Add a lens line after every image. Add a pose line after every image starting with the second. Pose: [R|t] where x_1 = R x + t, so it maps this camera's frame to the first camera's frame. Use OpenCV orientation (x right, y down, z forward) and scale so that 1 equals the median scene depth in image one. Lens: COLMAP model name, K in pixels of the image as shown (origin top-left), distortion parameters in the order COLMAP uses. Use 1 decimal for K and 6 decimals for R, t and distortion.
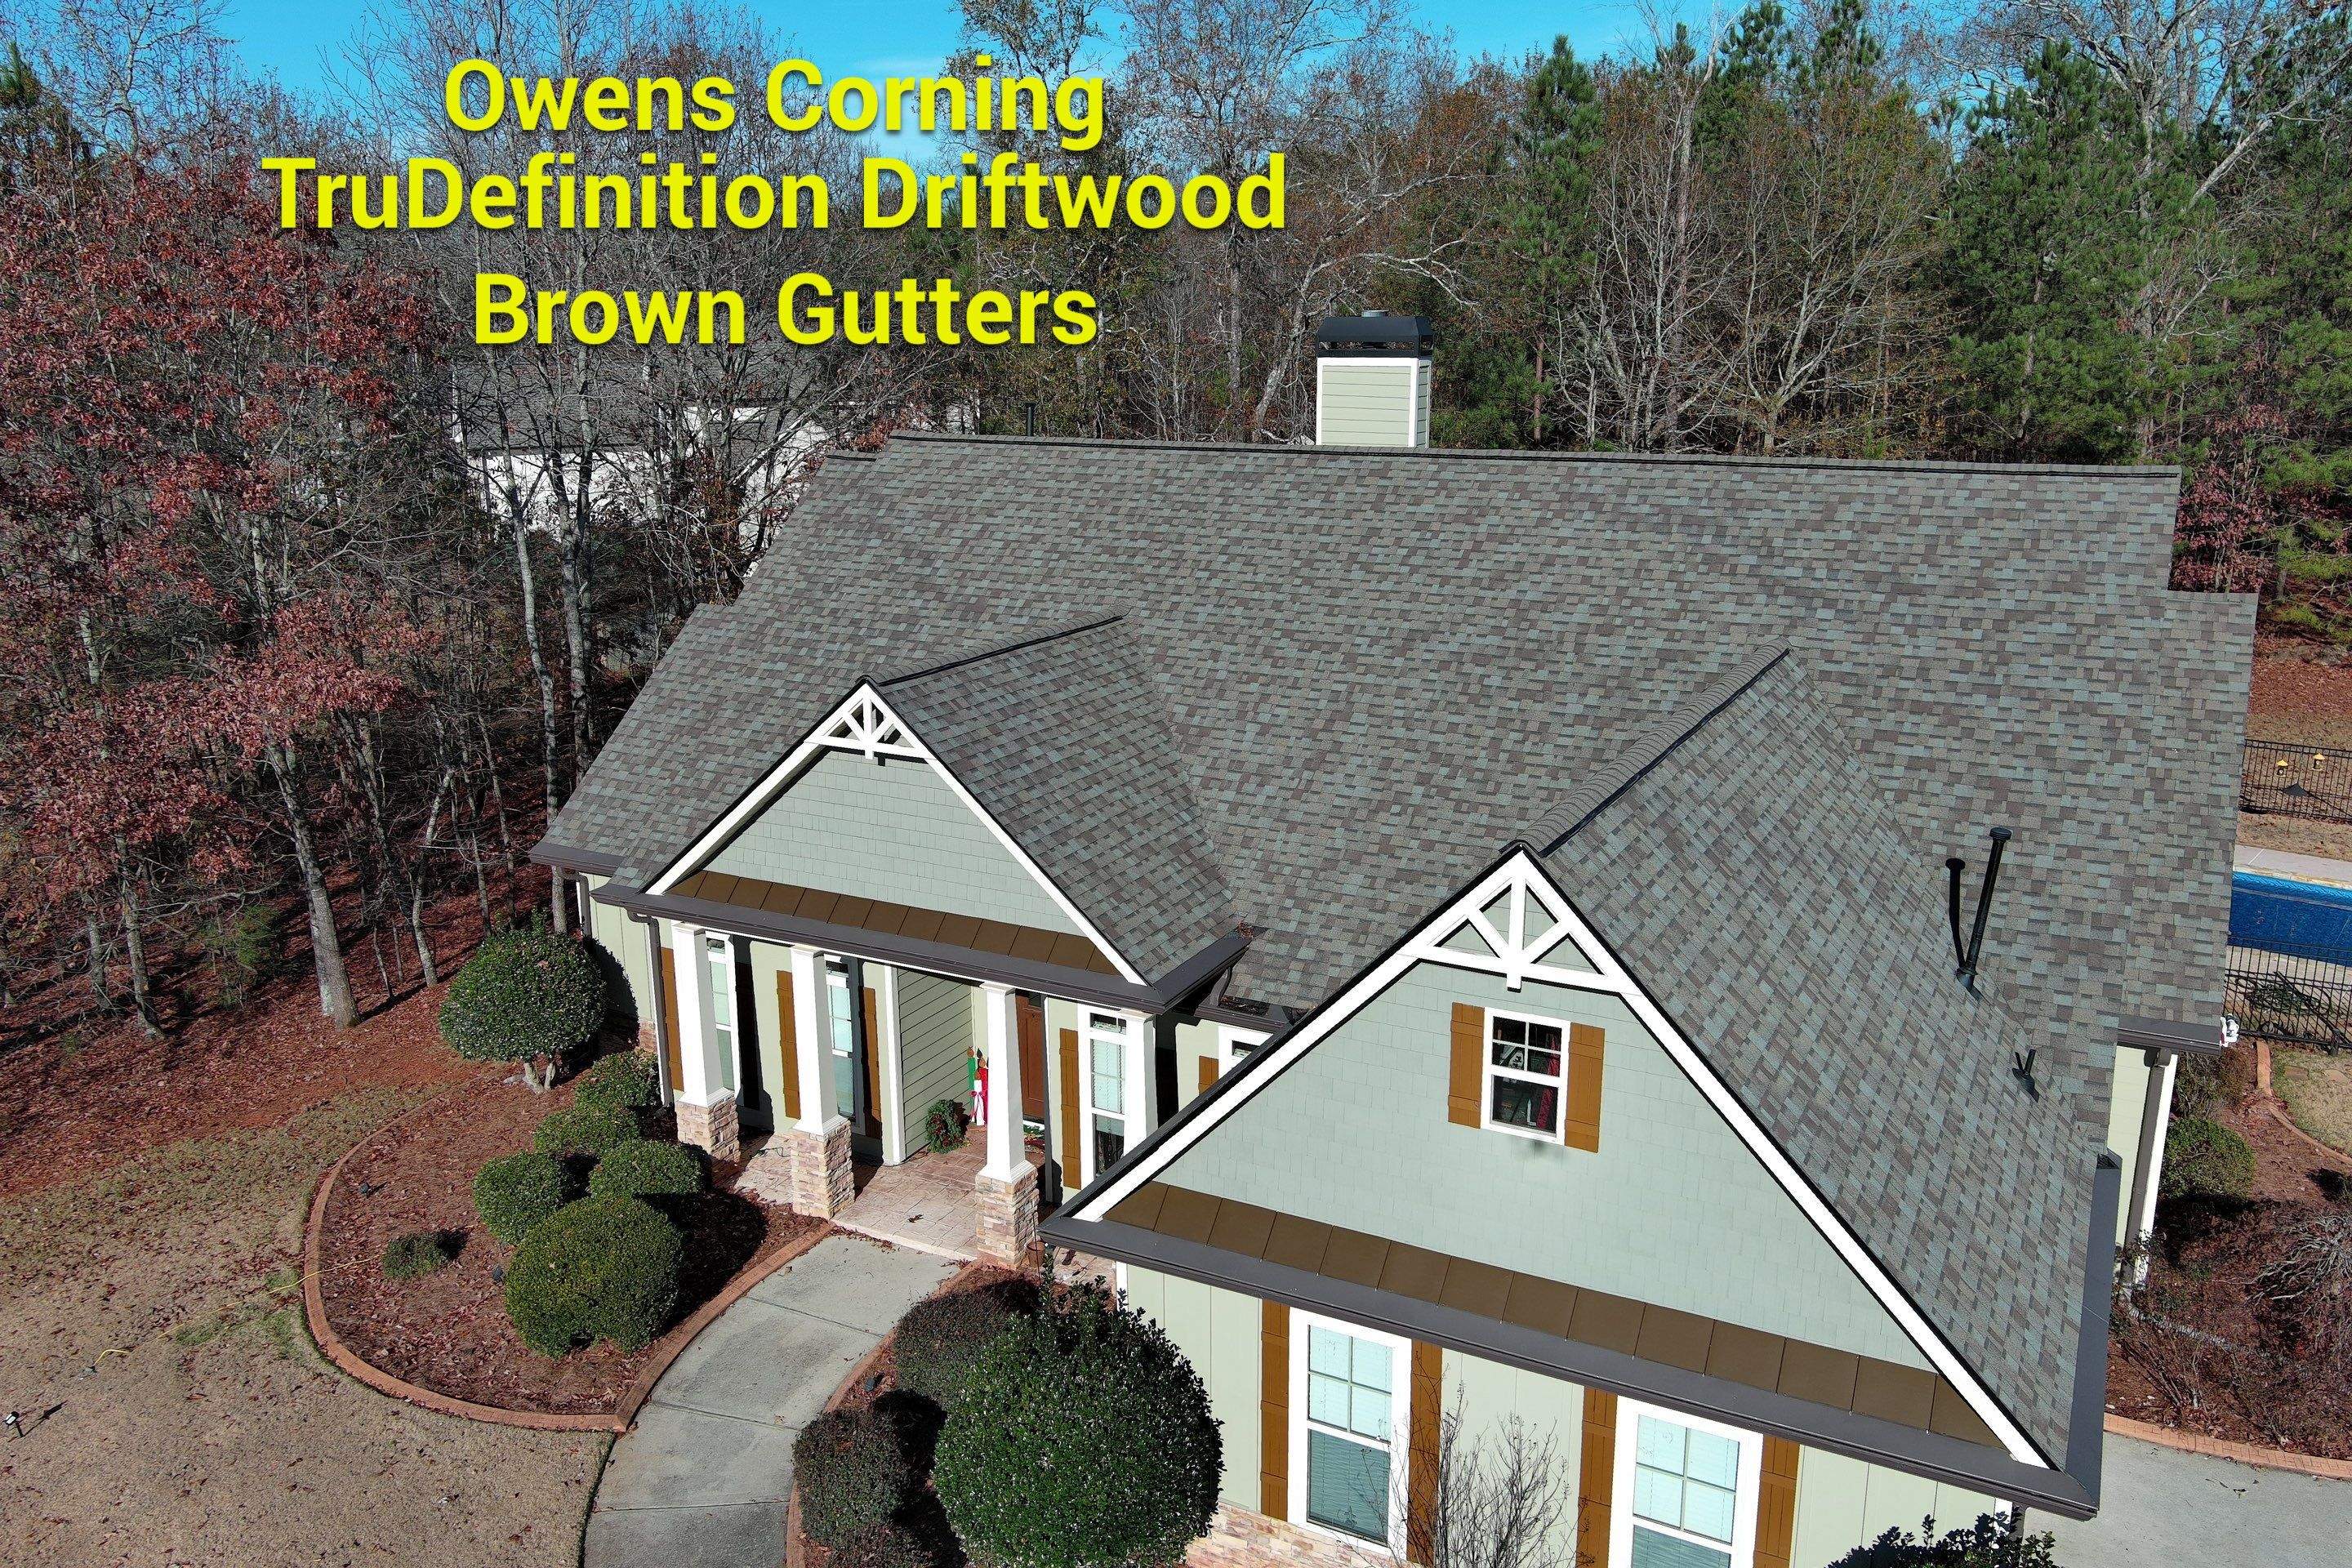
lens RADIAL K [[1820.0, 0, 1176.0], [0, 1820.0, 784.0], [0, 0, 1]] dist [0.036424, -0.052873]
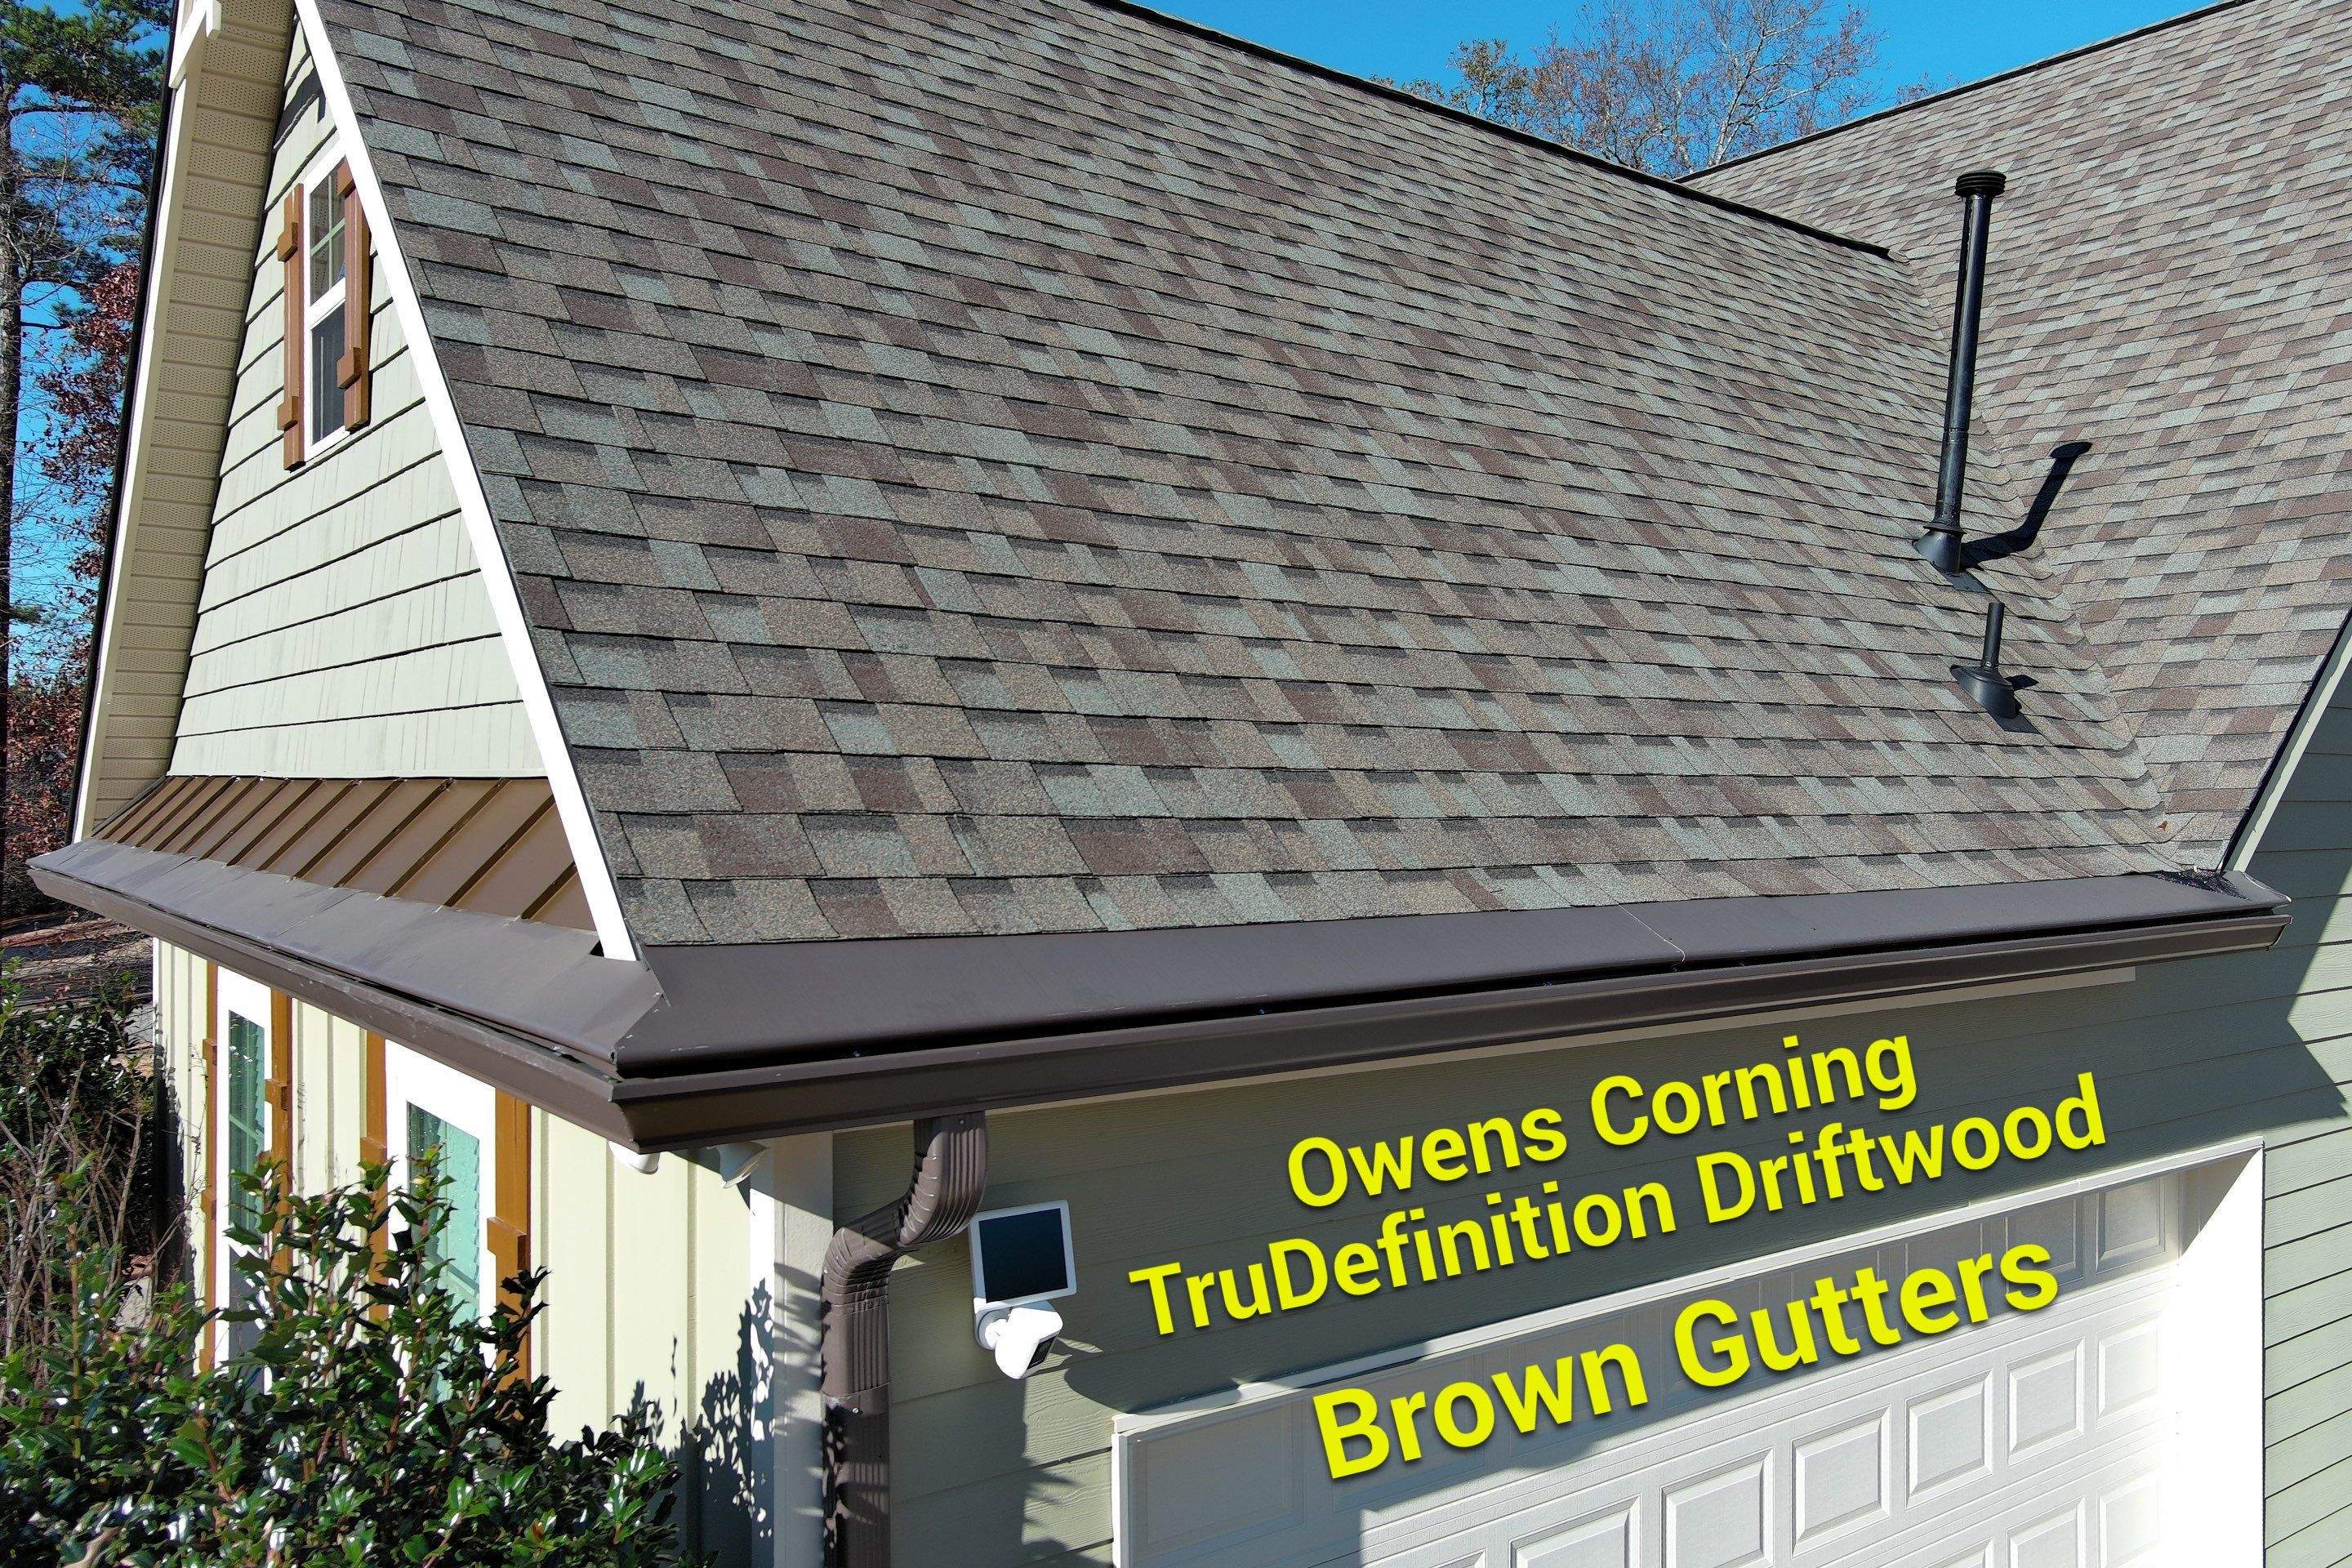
lens RADIAL K [[1826.5, 0, 1176.0], [0, 1826.5, 784.0], [0, 0, 1]] dist [0.008737, 0.006737]
pose [[0.906876, 0.008636, -0.421308, 0.363037], [-0.113803, 0.967660, -0.225129, 0.223506], [0.405739, 0.252110, 0.878531, 0.452800]]
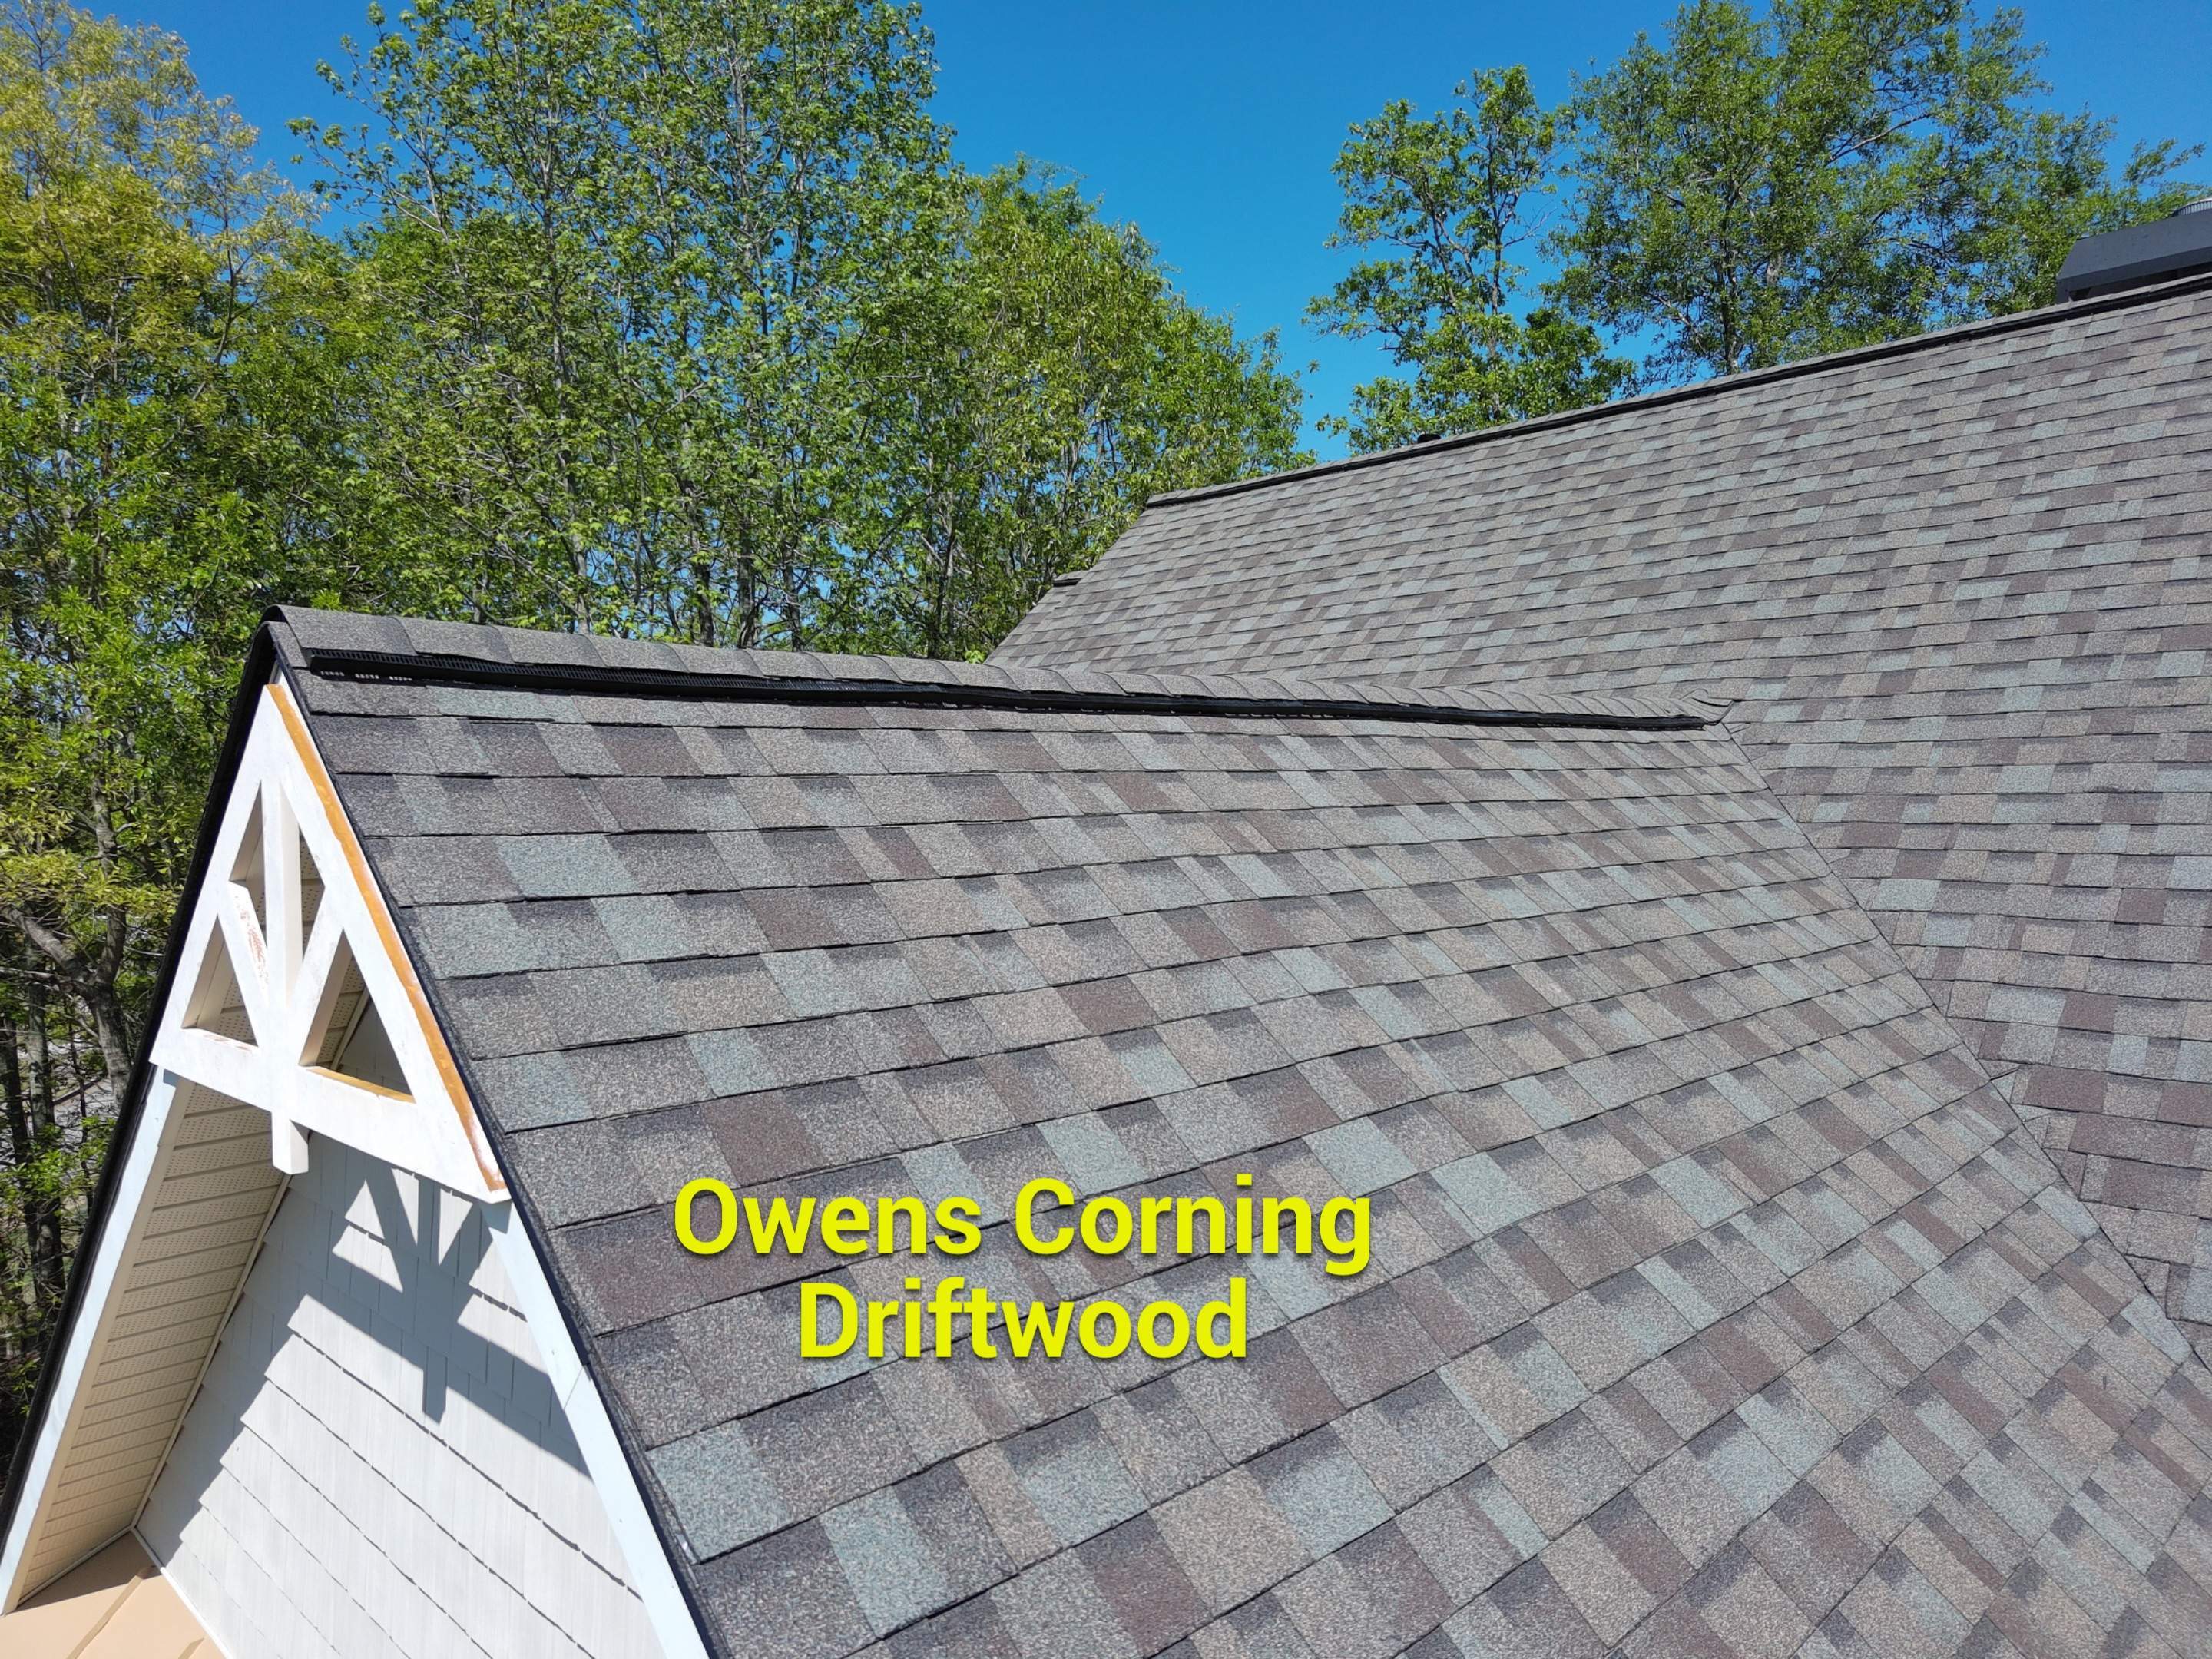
lens RADIAL K [[1509.3, 0, 1106.0], [0, 1509.3, 829.5], [0, 0, 1]] dist [0.004773, 0.000966]
pose [[0.954015, -0.008581, -0.299637, -0.057317], [-0.058063, 0.975369, -0.212799, -0.016114], [0.294082, 0.220411, 0.930019, 0.844861]]
